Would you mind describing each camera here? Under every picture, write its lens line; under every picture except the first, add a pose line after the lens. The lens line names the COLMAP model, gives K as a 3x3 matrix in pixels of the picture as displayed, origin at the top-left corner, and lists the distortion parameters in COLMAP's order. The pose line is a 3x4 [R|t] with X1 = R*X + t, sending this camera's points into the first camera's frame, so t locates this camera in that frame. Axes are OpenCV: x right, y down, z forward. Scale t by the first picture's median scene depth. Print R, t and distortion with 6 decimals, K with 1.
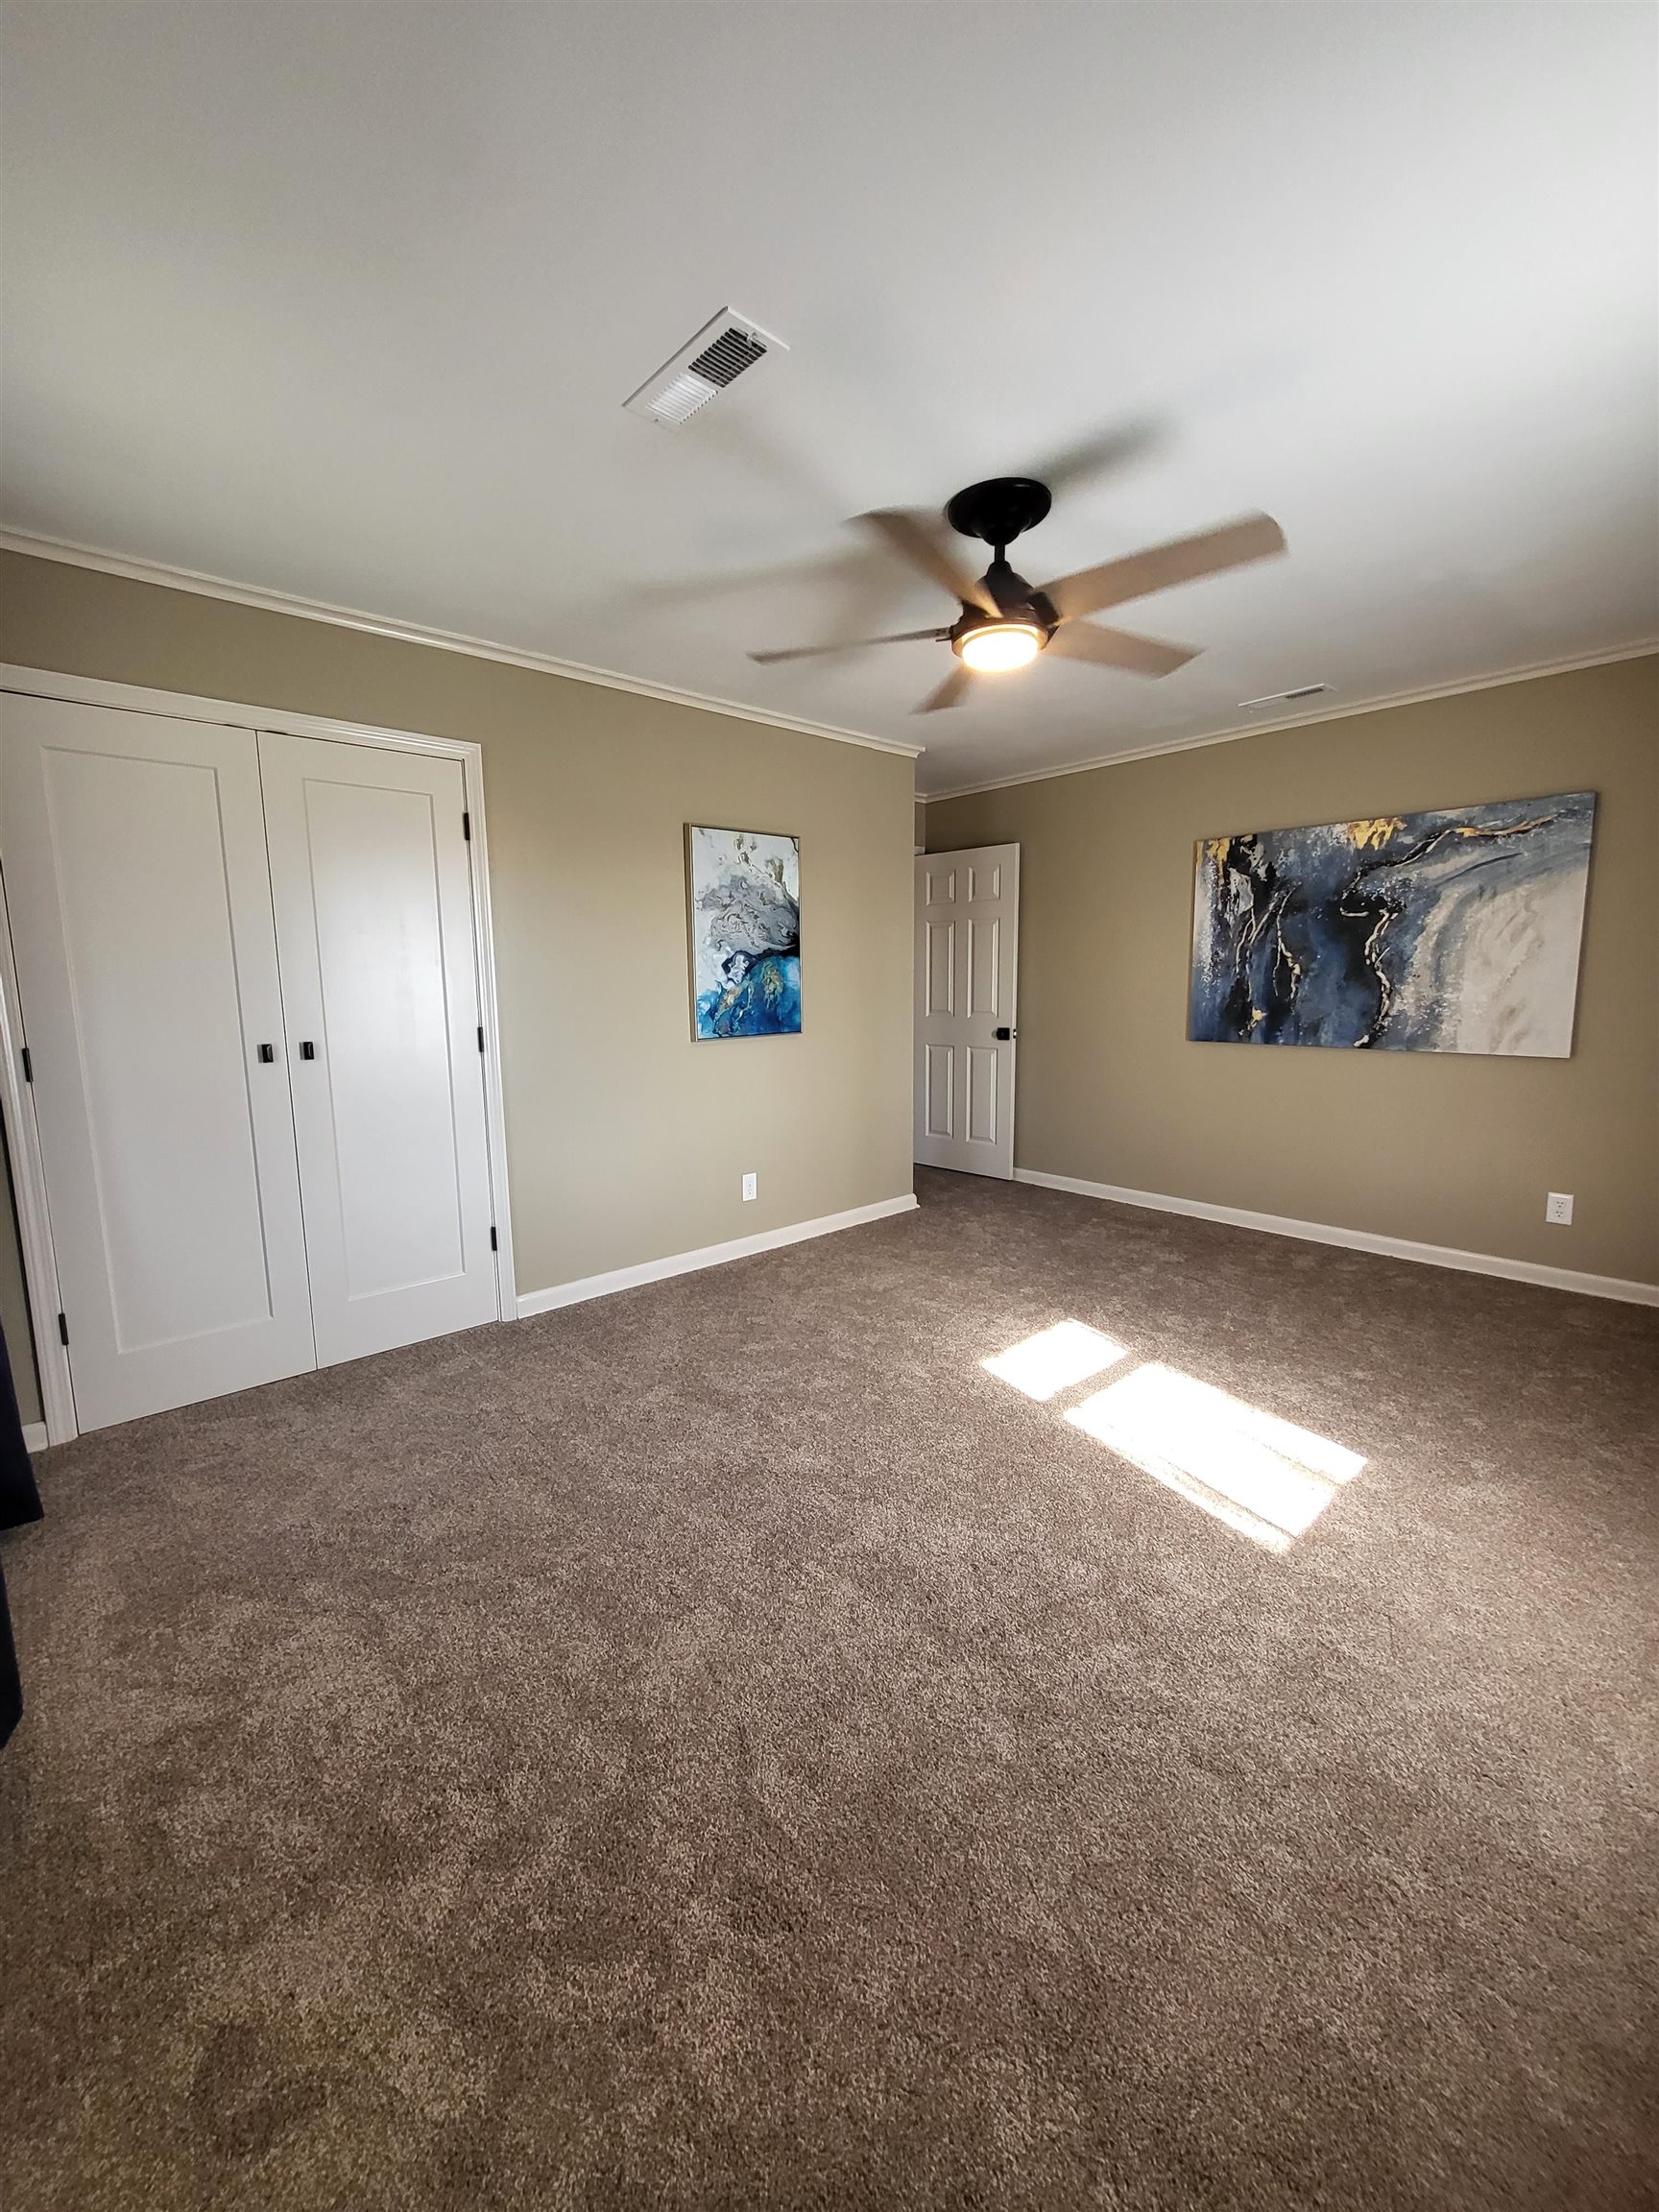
lens RADIAL K [[866.1, 0, 817.5], [0, 866.1, 1101.4], [0, 0, 1]] dist [0.003944, -0.003318]
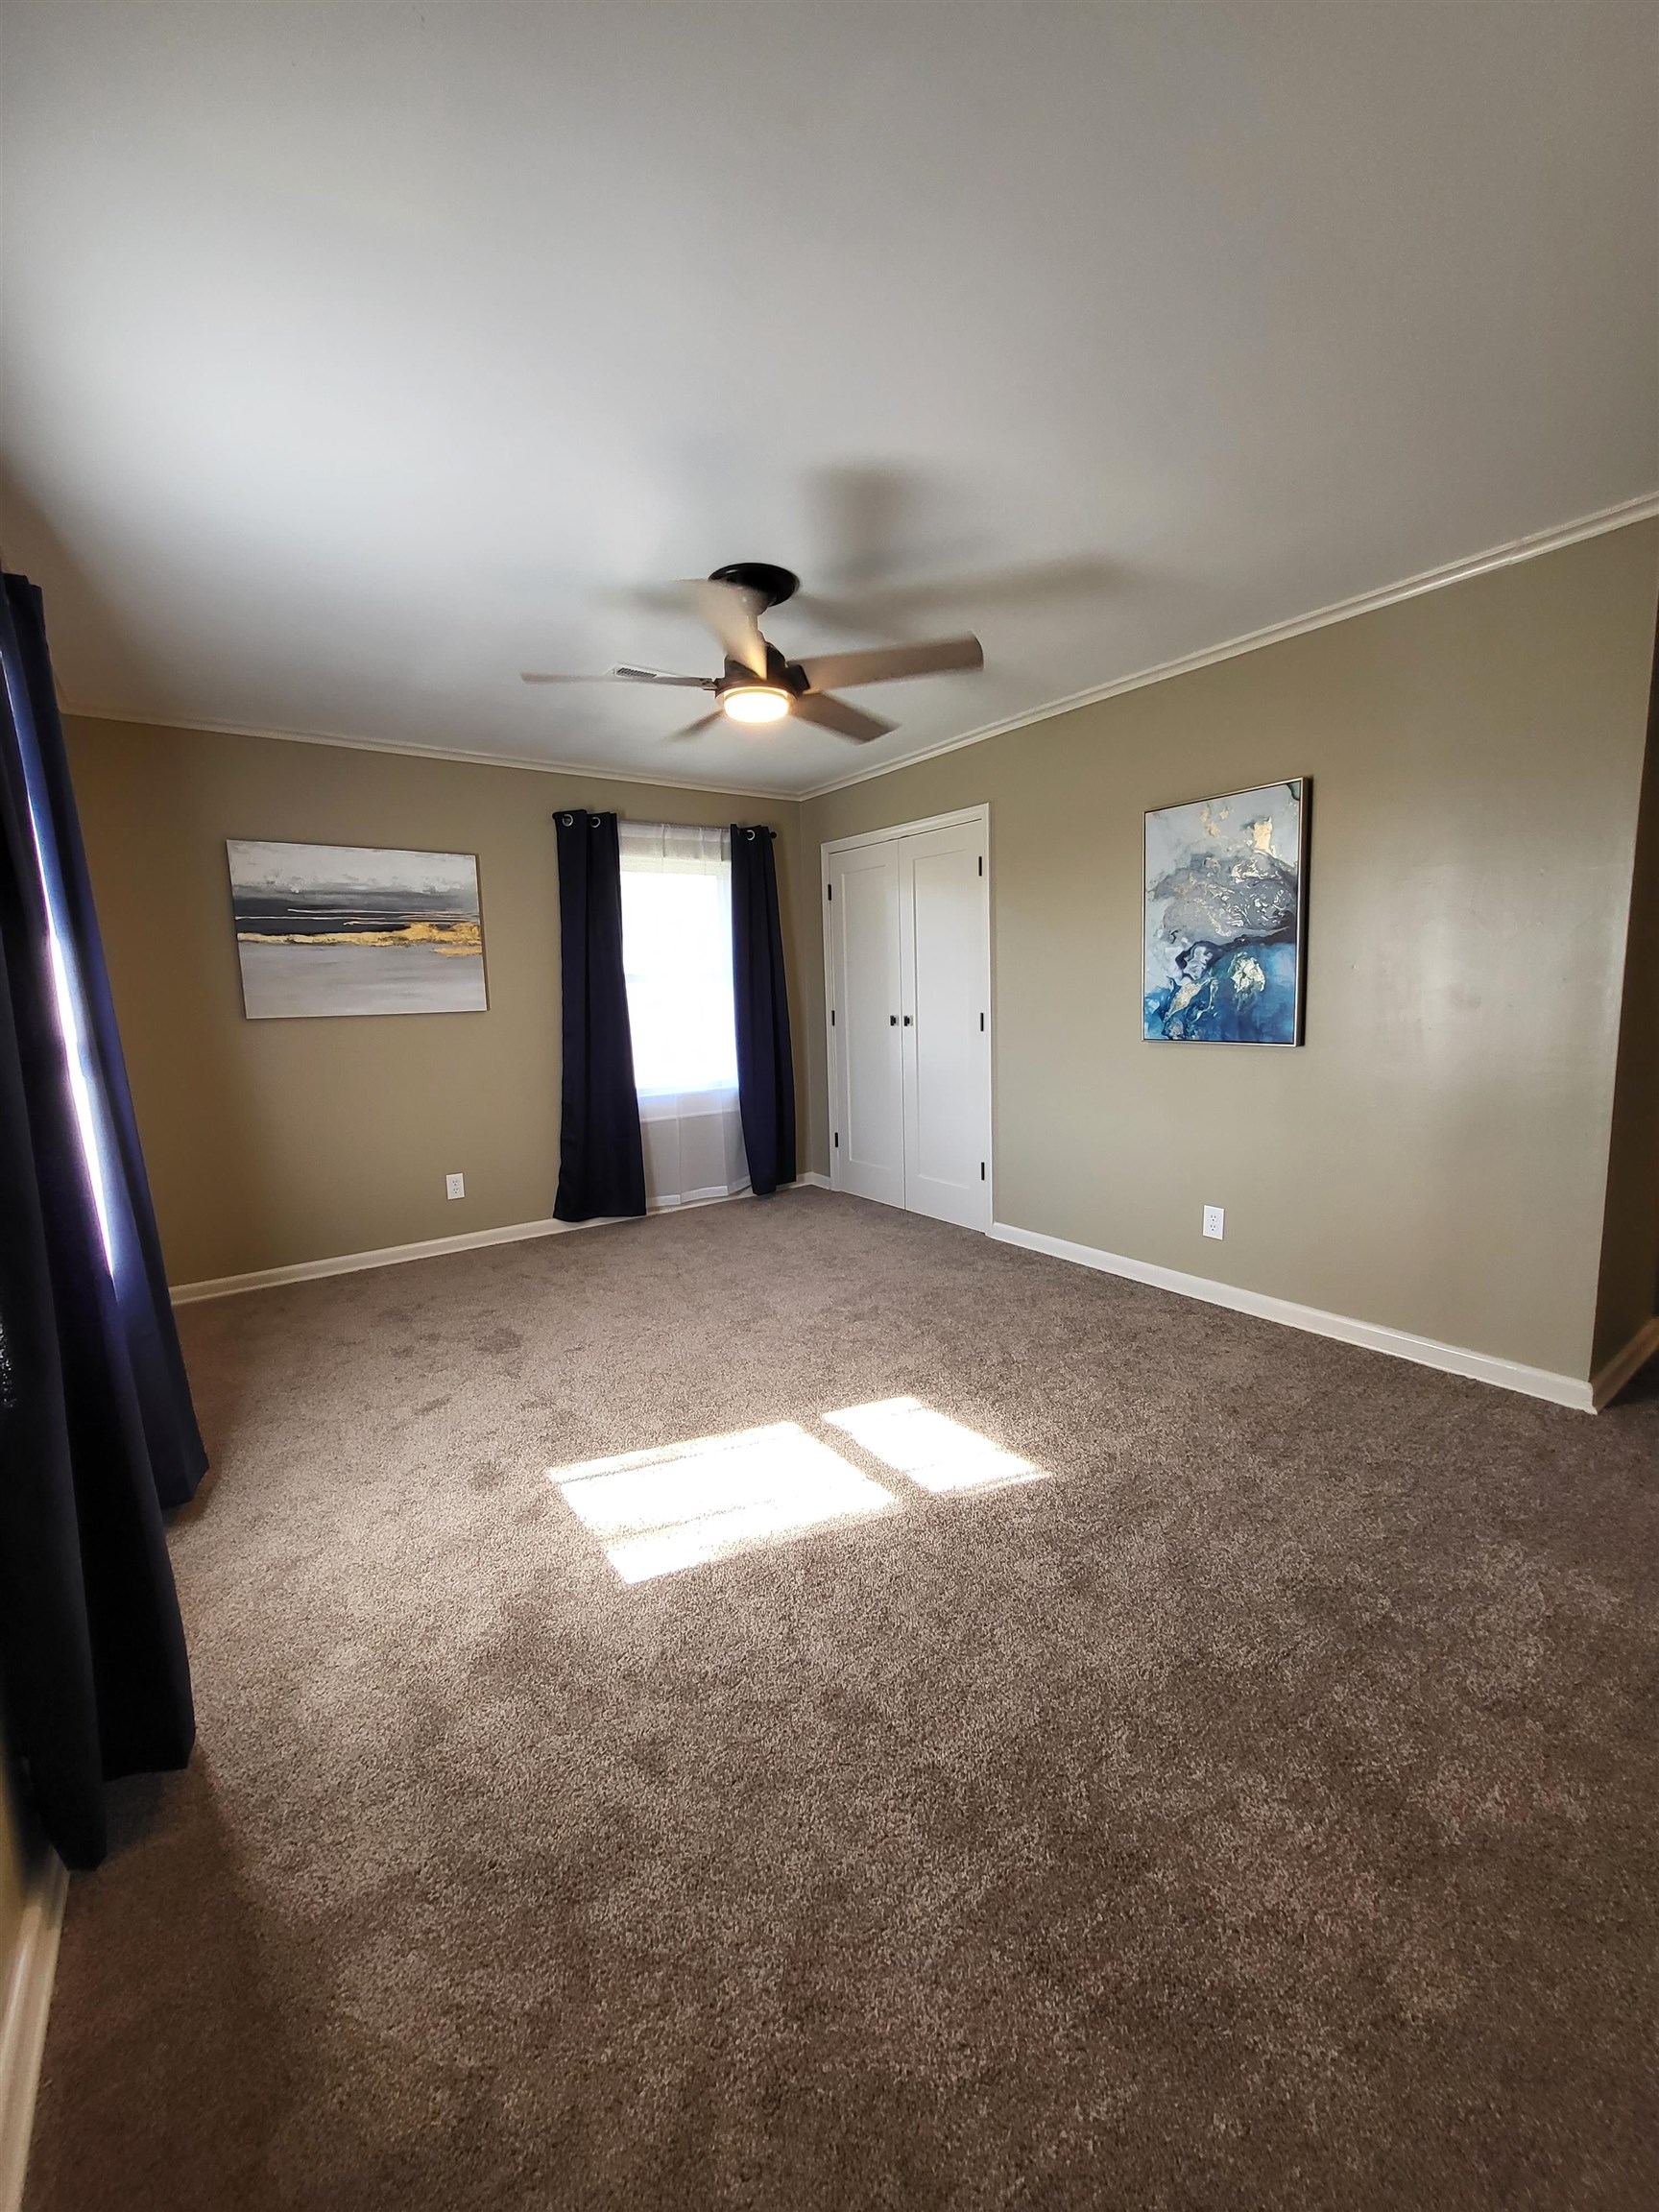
lens RADIAL K [[866.1, 0, 809.1], [0, 866.1, 1112.9], [0, 0, 1]] dist [0.003944, -0.003318]
pose [[-0.107539, 0.162688, -0.980800, 0.827701], [-0.110580, 0.978442, 0.174421, -0.116256], [0.988032, 0.127214, -0.087231, 0.724426]]
